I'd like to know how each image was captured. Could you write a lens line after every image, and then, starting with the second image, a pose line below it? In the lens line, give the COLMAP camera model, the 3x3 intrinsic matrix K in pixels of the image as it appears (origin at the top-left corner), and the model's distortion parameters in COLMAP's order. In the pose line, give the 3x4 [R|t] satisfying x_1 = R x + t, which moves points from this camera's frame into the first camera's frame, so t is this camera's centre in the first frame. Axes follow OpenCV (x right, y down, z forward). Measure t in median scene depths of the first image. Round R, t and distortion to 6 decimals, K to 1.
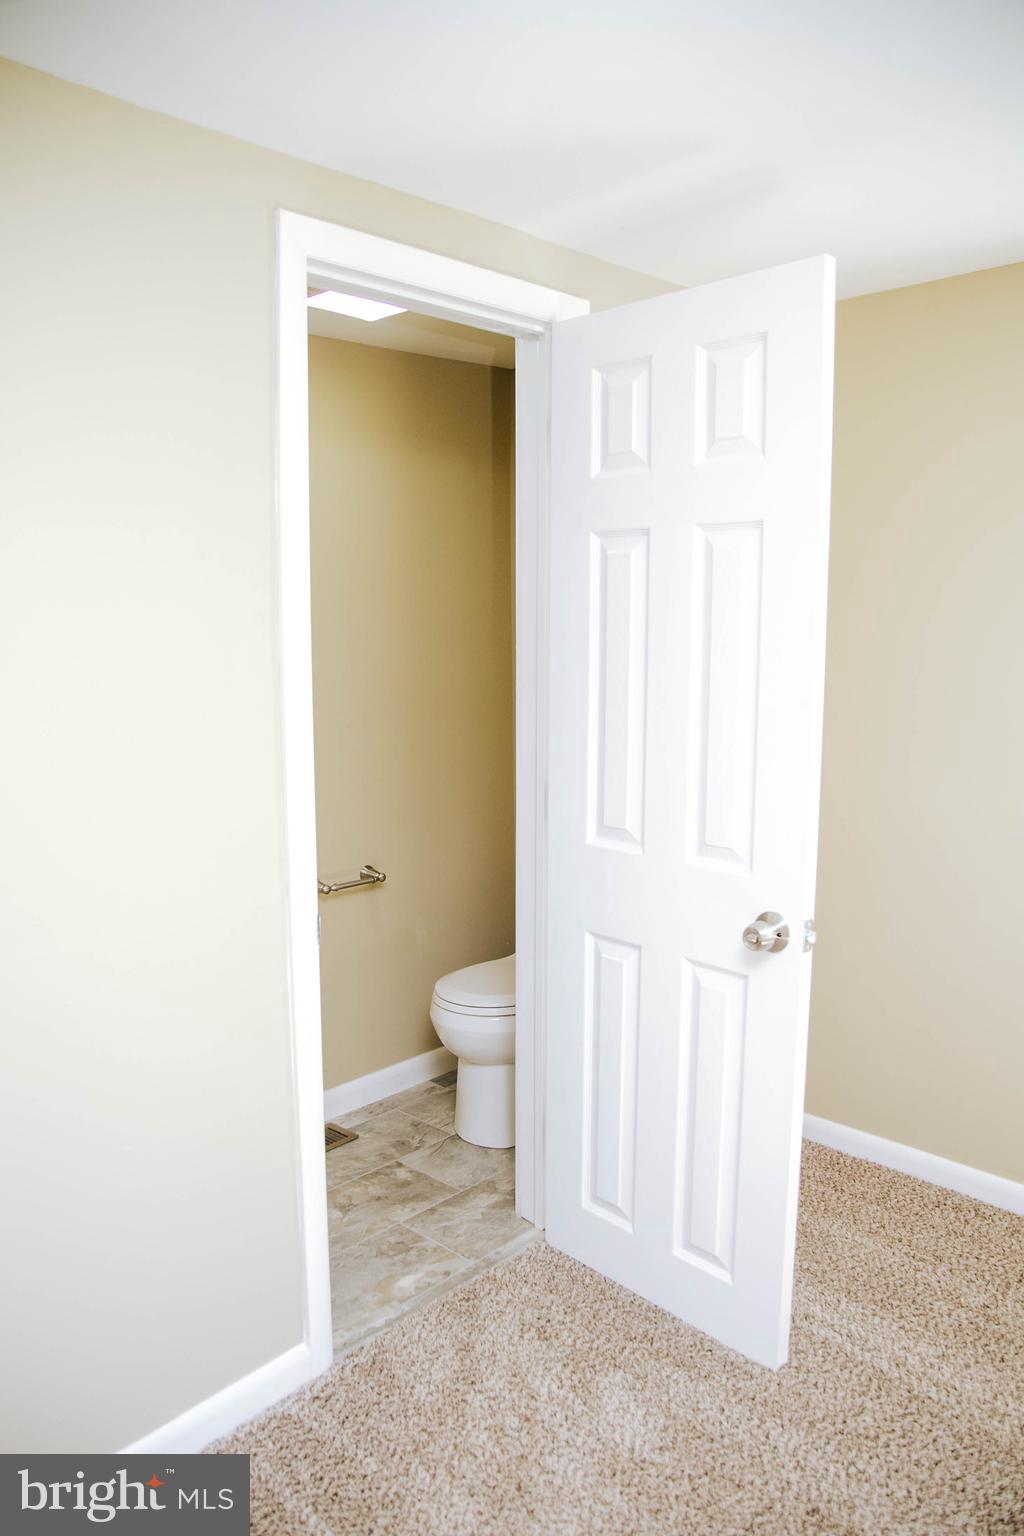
lens RADIAL K [[1096.5, 0, 512.0], [0, 1096.5, 768.0], [0, 0, 1]] dist [-0.123298, 0.091489]
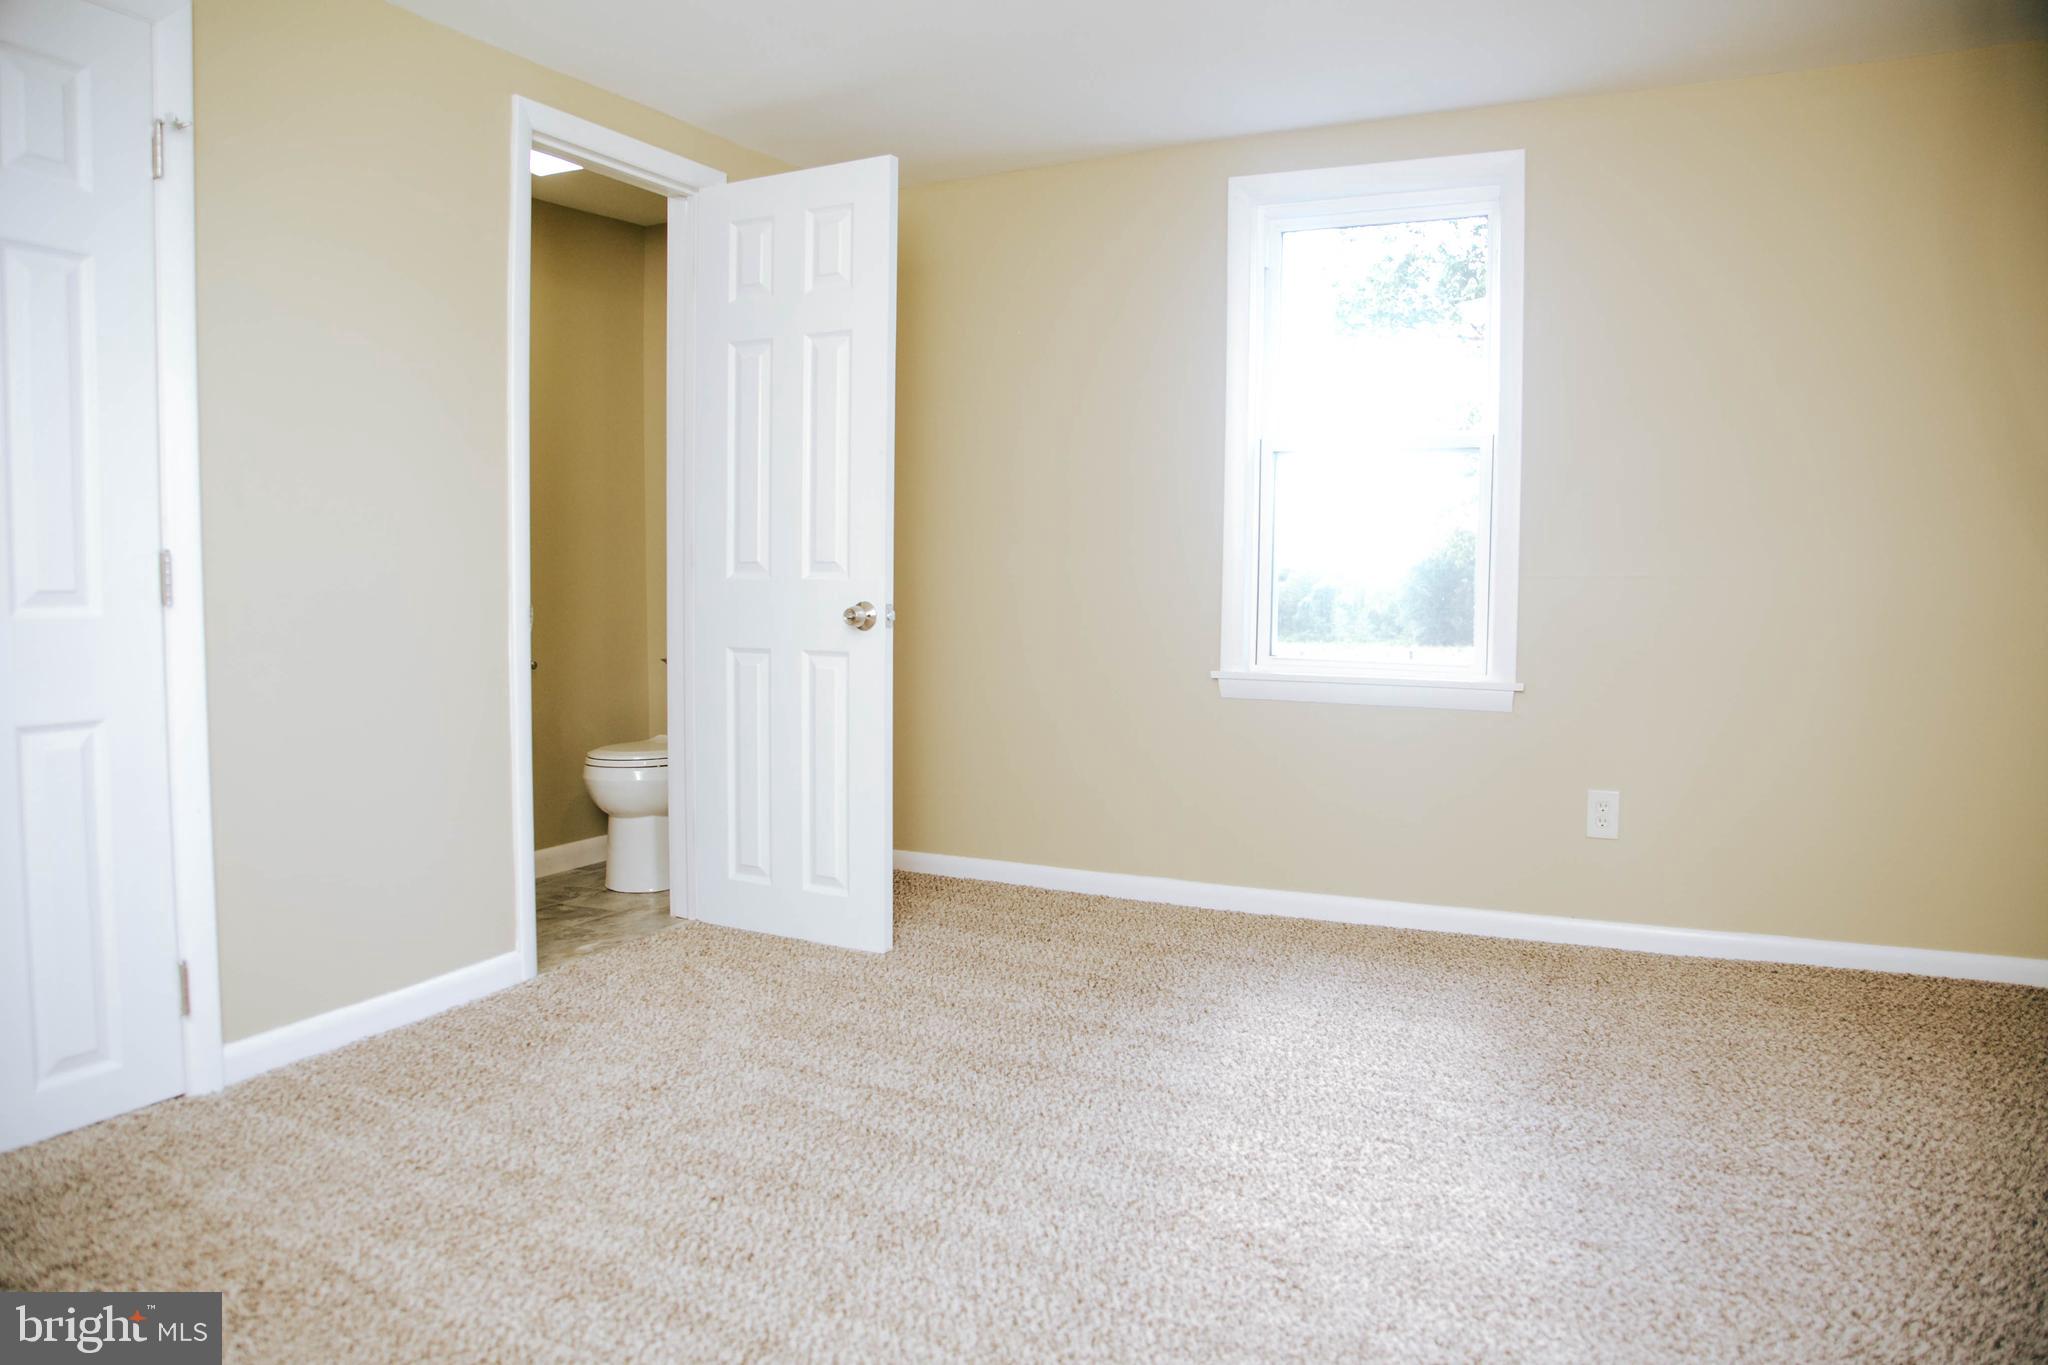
lens RADIAL K [[1413.1, 0, 1013.6], [0, 1413.1, 667.2], [0, 0, 1]] dist [-0.114641, 0.066562]
pose [[0.957360, -0.010786, 0.288696, -0.093243], [0.031721, 0.997185, -0.067938, 0.309602], [-0.287150, 0.074199, 0.955007, -0.712549]]
